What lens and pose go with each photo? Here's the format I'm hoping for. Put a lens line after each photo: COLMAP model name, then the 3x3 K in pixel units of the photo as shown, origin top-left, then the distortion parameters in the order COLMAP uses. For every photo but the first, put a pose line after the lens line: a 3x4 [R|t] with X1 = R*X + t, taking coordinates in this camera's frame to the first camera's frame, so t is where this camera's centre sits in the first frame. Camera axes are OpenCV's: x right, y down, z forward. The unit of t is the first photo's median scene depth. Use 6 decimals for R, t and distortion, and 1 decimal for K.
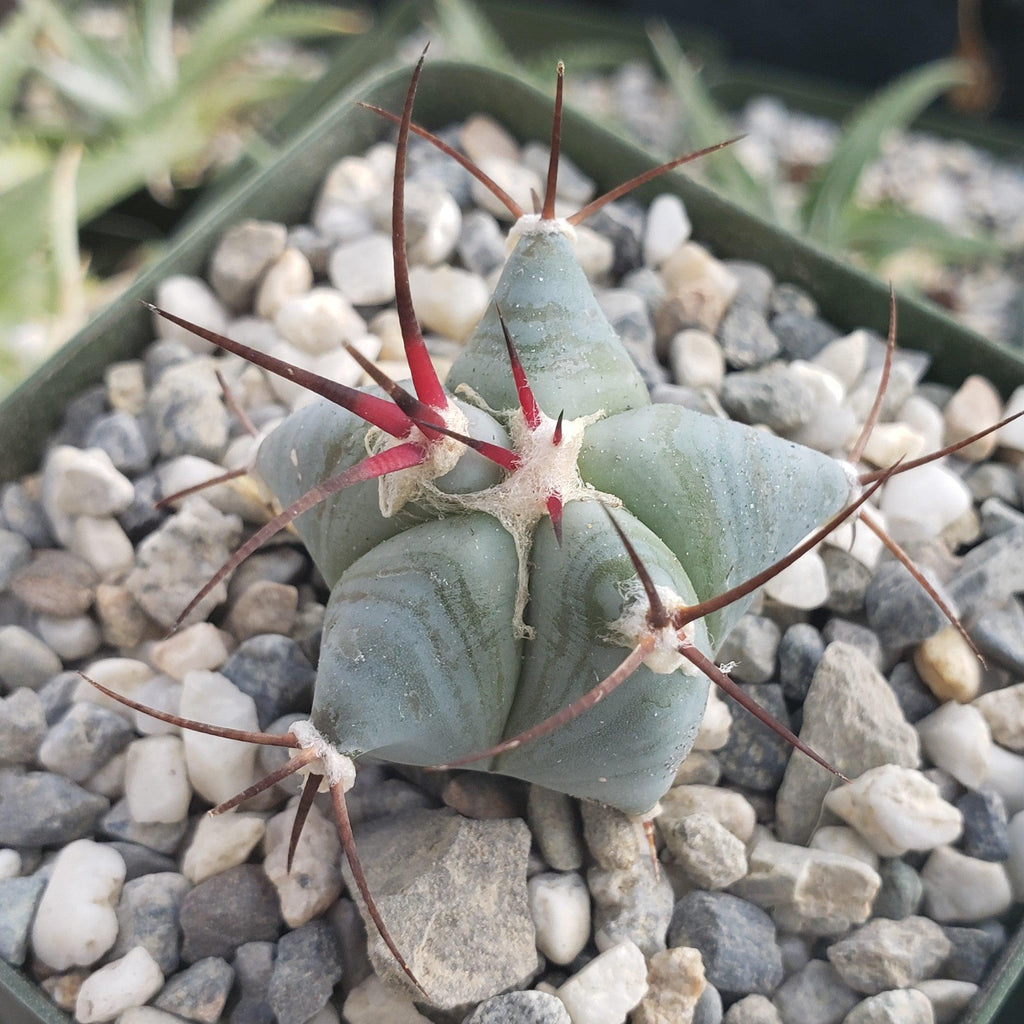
lens RADIAL K [[1637.0, 0, 532.4], [0, 1637.0, 583.3], [0, 0, 1]] dist [0.460658, -2.926316]
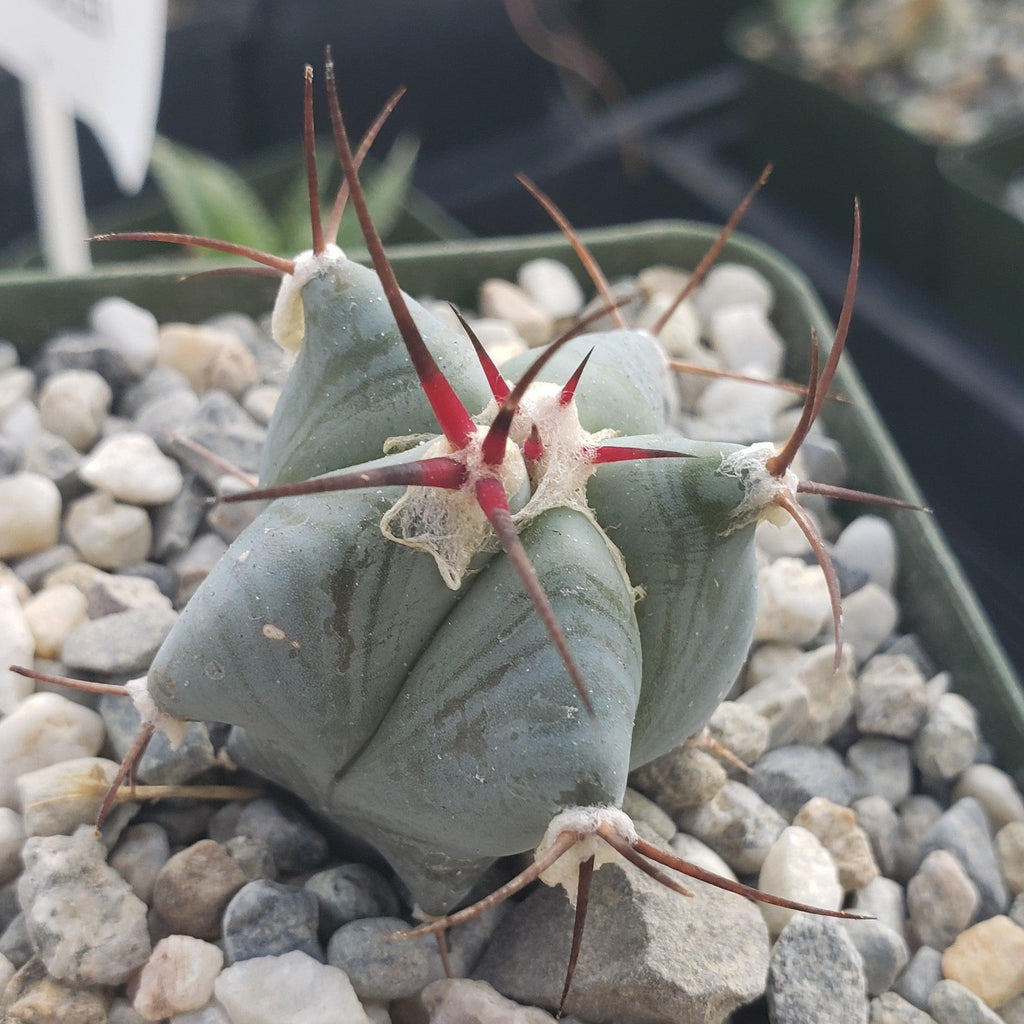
lens RADIAL K [[1637.0, 0, 532.4], [0, 1637.0, 583.3], [0, 0, 1]] dist [0.460658, -2.926316]
pose [[0.597157, -0.564528, 0.569834, -0.529981], [0.611877, 0.779950, 0.131472, -0.125546], [-0.518662, 0.270159, 0.811174, 0.241307]]
